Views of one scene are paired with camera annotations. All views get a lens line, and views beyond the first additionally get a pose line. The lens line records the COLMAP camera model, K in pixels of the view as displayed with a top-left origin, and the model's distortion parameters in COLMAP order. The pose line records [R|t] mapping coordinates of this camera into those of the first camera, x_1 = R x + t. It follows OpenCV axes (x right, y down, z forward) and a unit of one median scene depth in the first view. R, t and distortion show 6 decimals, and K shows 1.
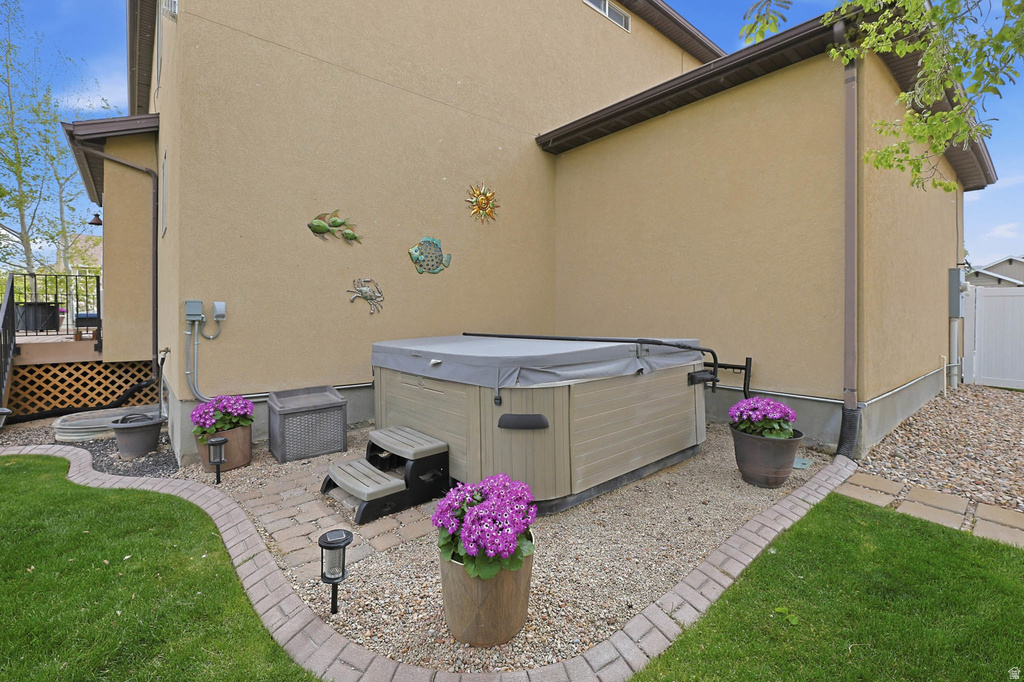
lens RADIAL K [[448.8, 0, 512.4], [0, 448.8, 322.5], [0, 0, 1]] dist [-0.001880, -0.000465]
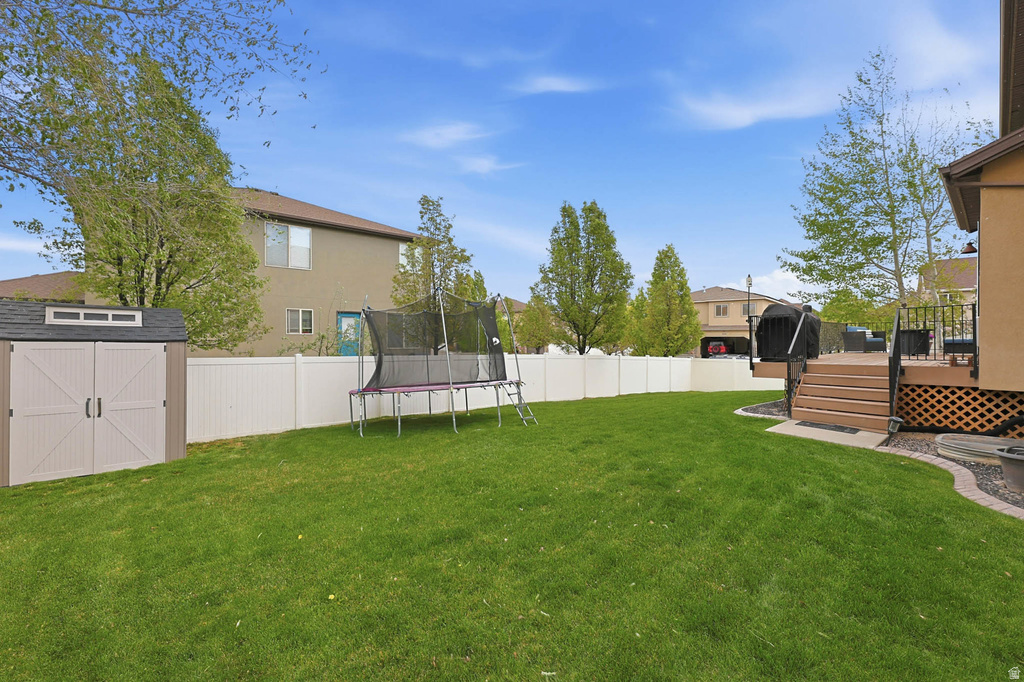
lens RADIAL K [[432.8, 0, 512.0], [0, 432.8, 341.0], [0, 0, 1]] dist [-0.000571, -0.003796]
pose [[0.021303, -0.001281, -0.999772, 0.035416], [-0.011592, 0.999932, -0.001529, -0.005770], [0.999706, 0.011622, 0.021287, -0.077248]]
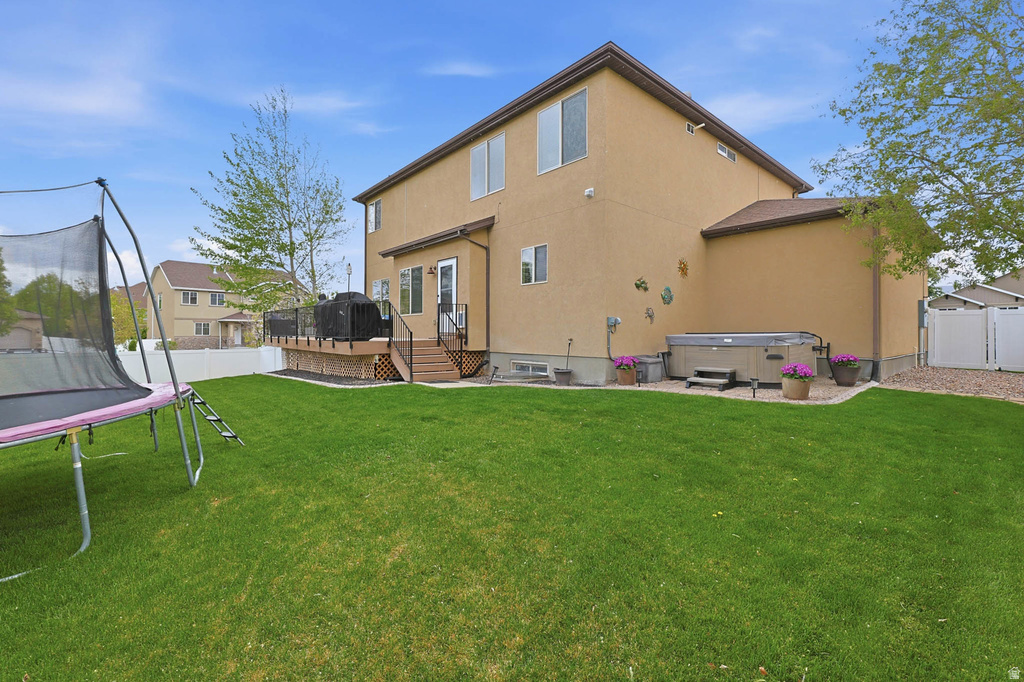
lens RADIAL K [[432.8, 0, 512.0], [0, 432.8, 341.0], [0, 0, 1]] dist [-0.000571, -0.003796]
pose [[0.999975, -0.001044, 0.006994, -0.749553], [0.001037, 0.999999, 0.000964, 0.046453], [-0.006995, -0.000957, 0.999975, -0.805040]]
